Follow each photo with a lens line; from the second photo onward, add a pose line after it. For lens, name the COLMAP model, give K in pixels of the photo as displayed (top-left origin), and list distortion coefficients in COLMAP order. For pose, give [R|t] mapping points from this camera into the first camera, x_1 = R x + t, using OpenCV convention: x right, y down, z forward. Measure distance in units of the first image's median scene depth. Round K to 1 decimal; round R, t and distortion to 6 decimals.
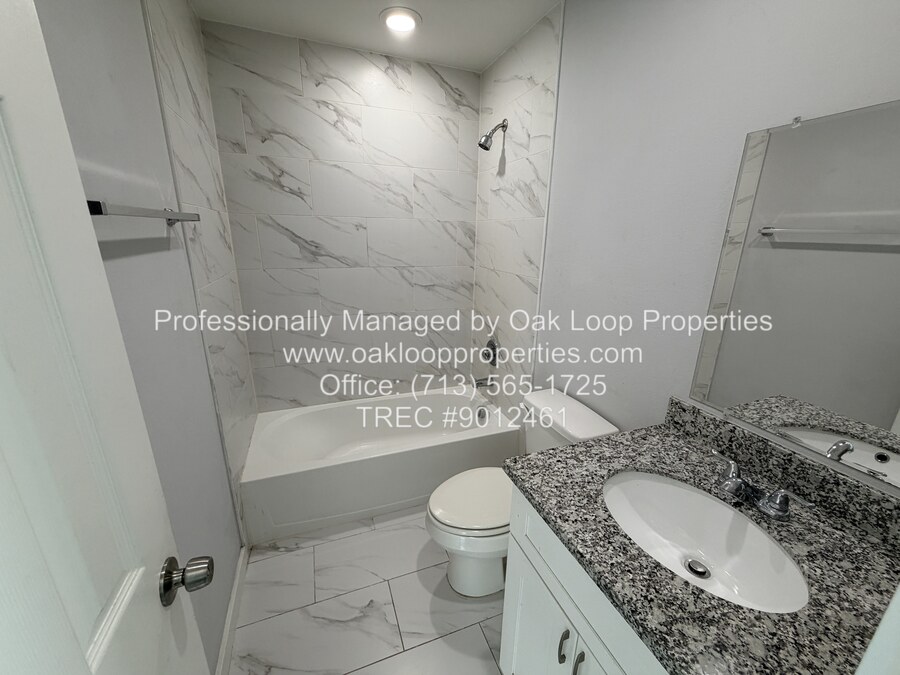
lens RADIAL K [[358.9, 0, 450.9], [0, 358.9, 338.5], [0, 0, 1]] dist [0.001631, 0.000082]
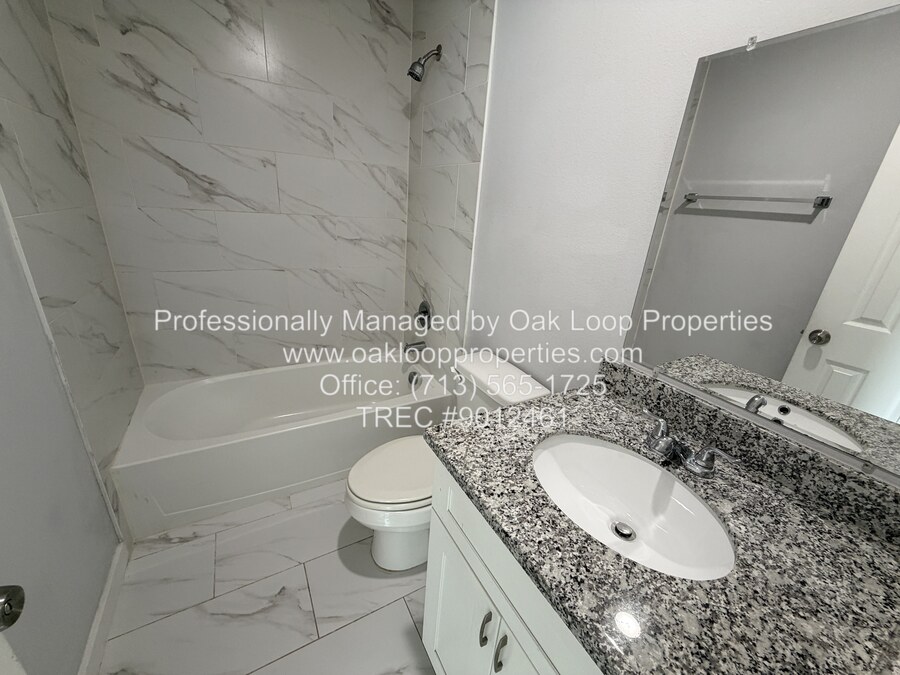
lens RADIAL K [[358.9, 0, 451.5], [0, 358.9, 338.0], [0, 0, 1]] dist [0.001631, 0.000082]
pose [[0.986022, -0.002385, 0.166596, 0.063863], [-0.011656, 0.996460, 0.083255, 0.045926], [-0.166205, -0.084034, 0.982504, 0.150280]]
